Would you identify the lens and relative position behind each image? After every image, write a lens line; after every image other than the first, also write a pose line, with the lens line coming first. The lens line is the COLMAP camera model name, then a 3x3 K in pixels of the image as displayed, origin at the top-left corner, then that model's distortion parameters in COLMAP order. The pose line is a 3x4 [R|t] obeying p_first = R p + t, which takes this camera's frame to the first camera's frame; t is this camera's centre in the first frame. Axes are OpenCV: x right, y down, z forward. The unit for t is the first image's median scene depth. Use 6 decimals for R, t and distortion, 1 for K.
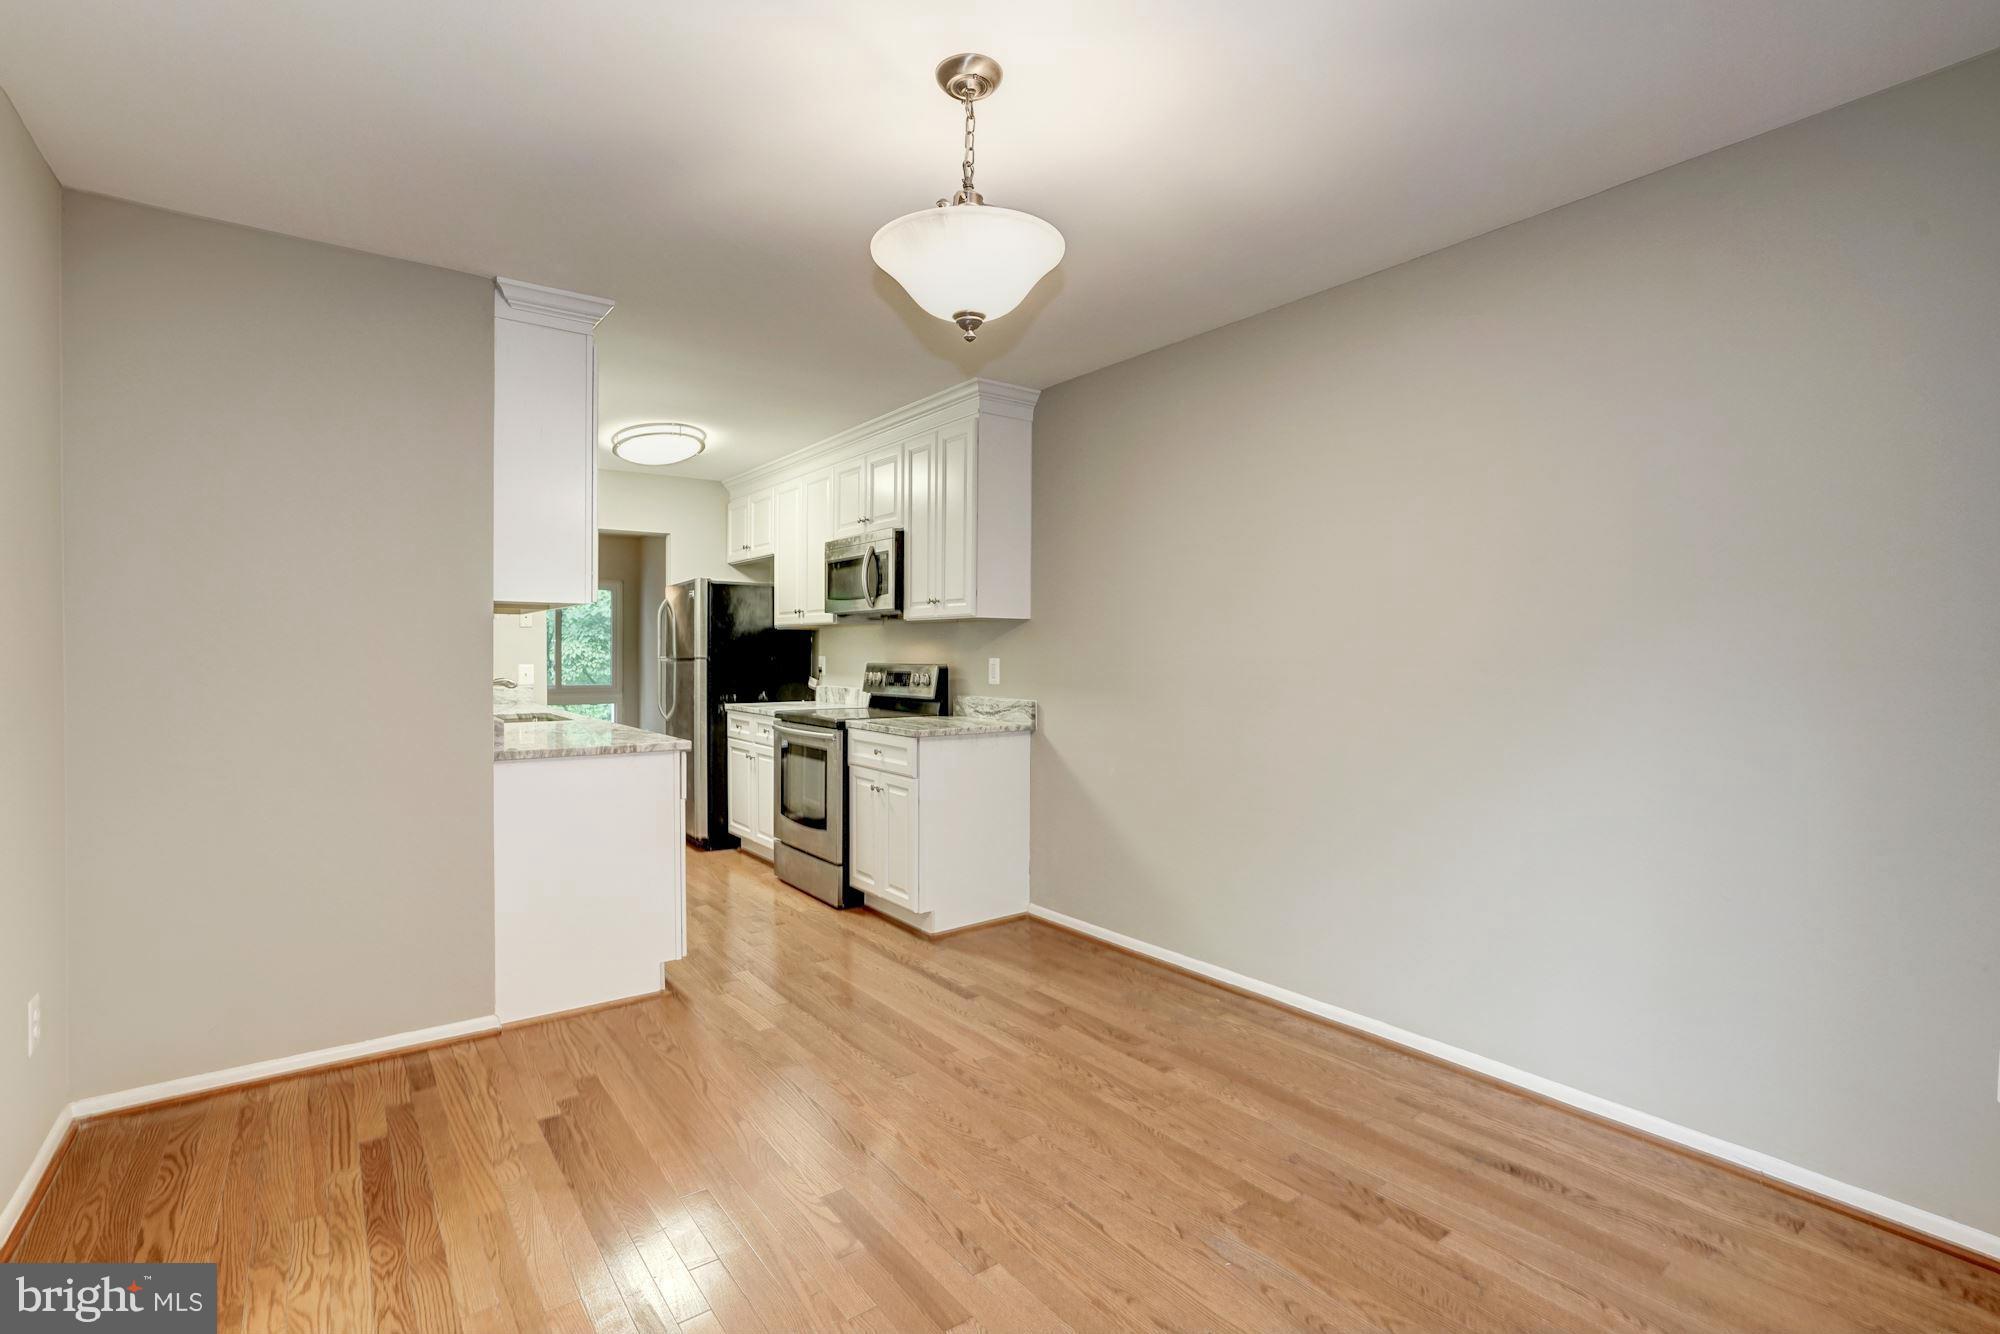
lens RADIAL K [[922.6, 0, 997.5], [0, 922.6, 668.8], [0, 0, 1]] dist [-0.045801, 0.022755]
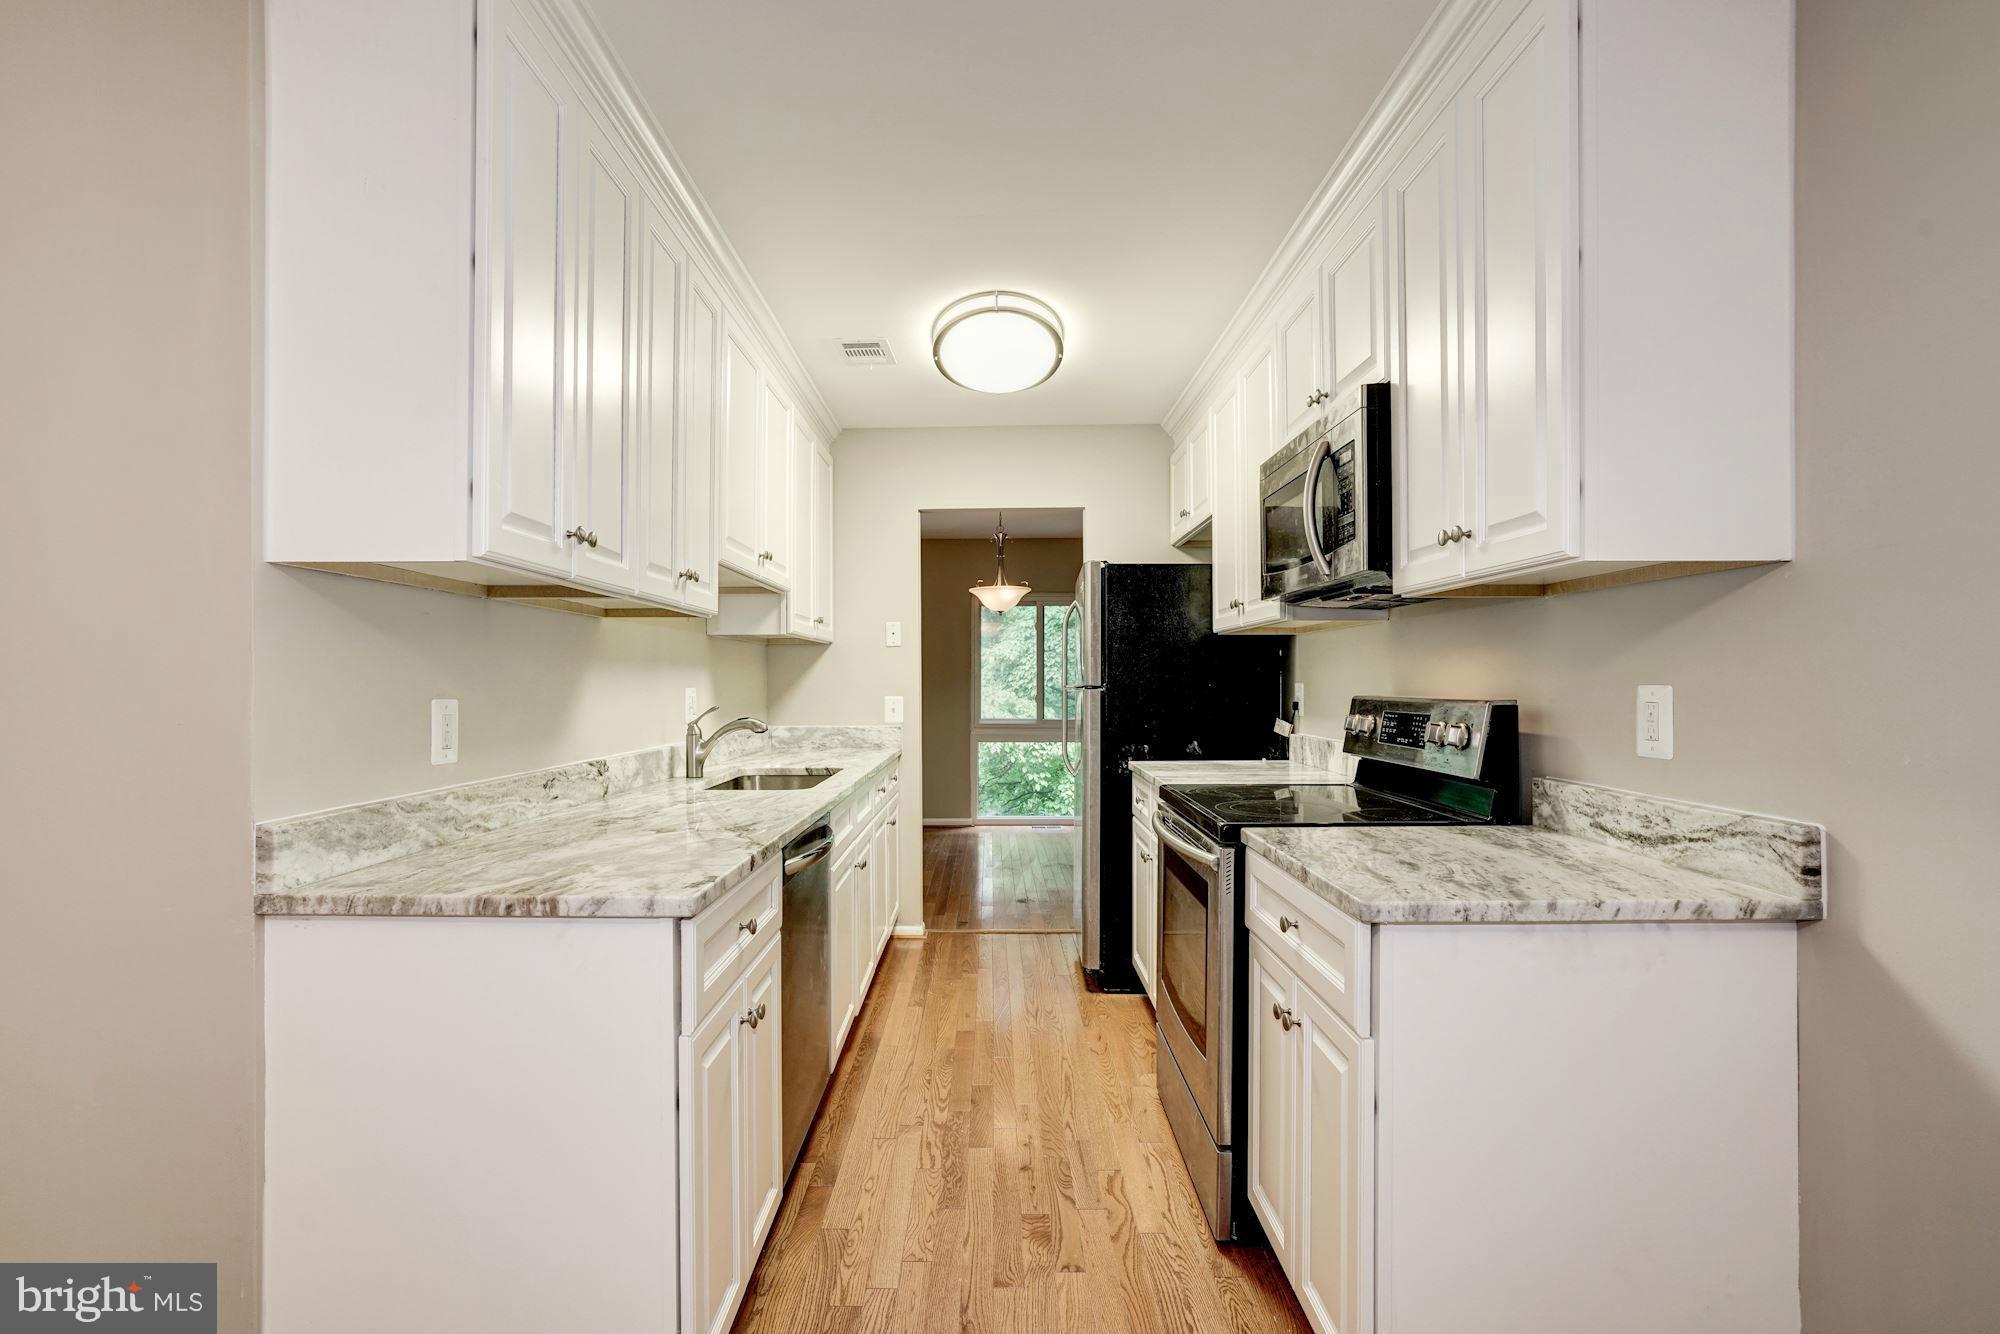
lens RADIAL K [[924.7, 0, 966.9], [0, 924.7, 678.1], [0, 0, 1]] dist [-0.011684, 0.000176]
pose [[0.786405, -0.009852, -0.617632, 0.006536], [-0.003352, 0.999790, -0.020215, -0.005507], [0.617702, 0.017968, 0.786207, 0.542095]]
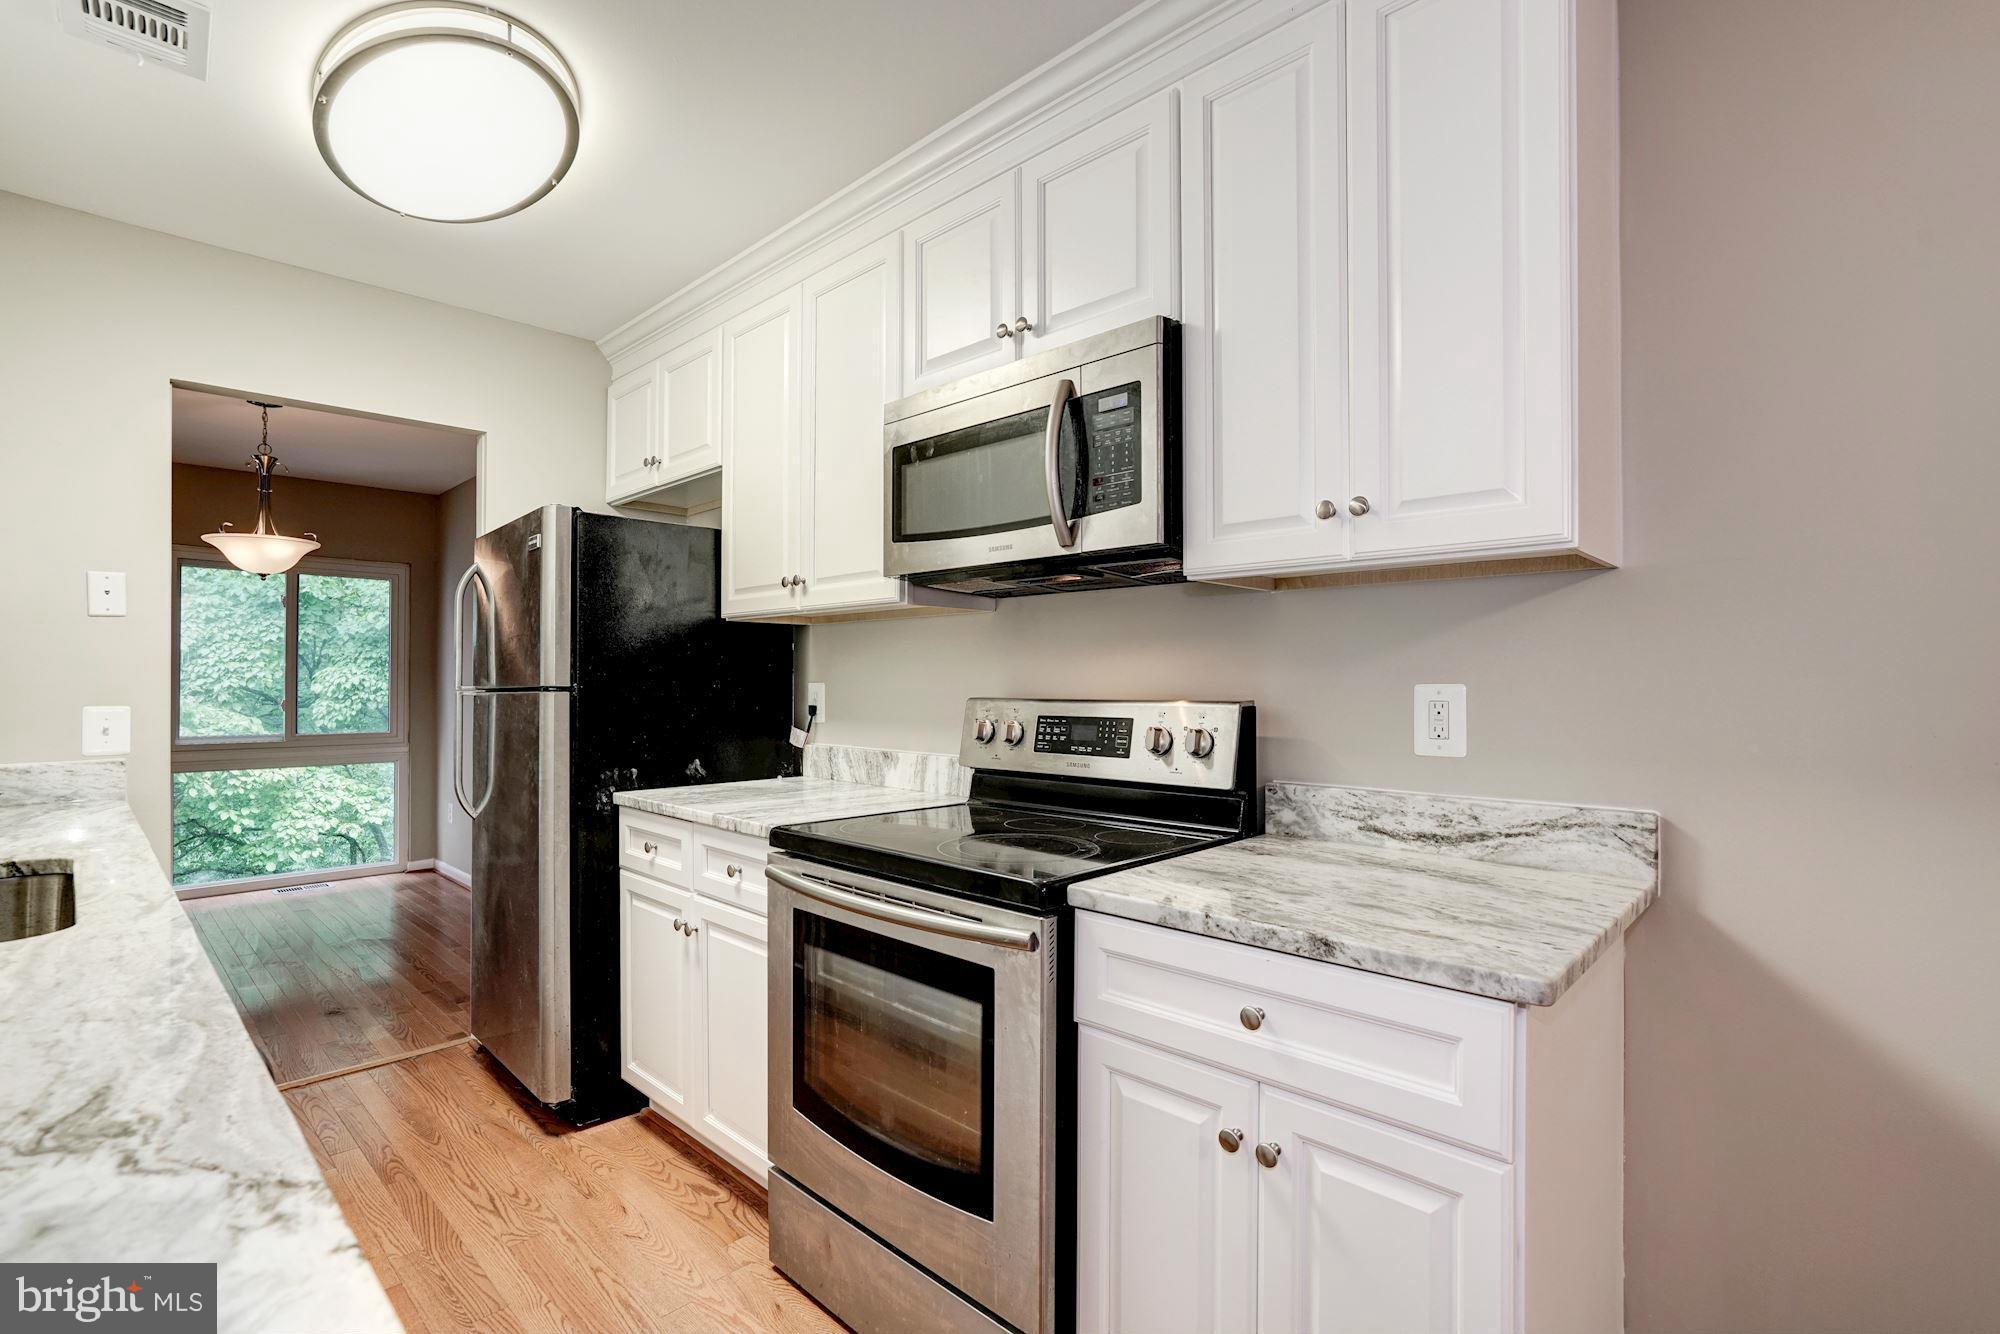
lens RADIAL K [[930.0, 0, 1004.7], [0, 930.0, 667.2], [0, 0, 1]] dist [-0.056251, 0.030637]
pose [[0.986562, -0.003881, 0.163340, -0.226656], [0.008907, 0.999509, -0.030050, -0.008124], [-0.163143, 0.031101, 0.986112, 0.658388]]
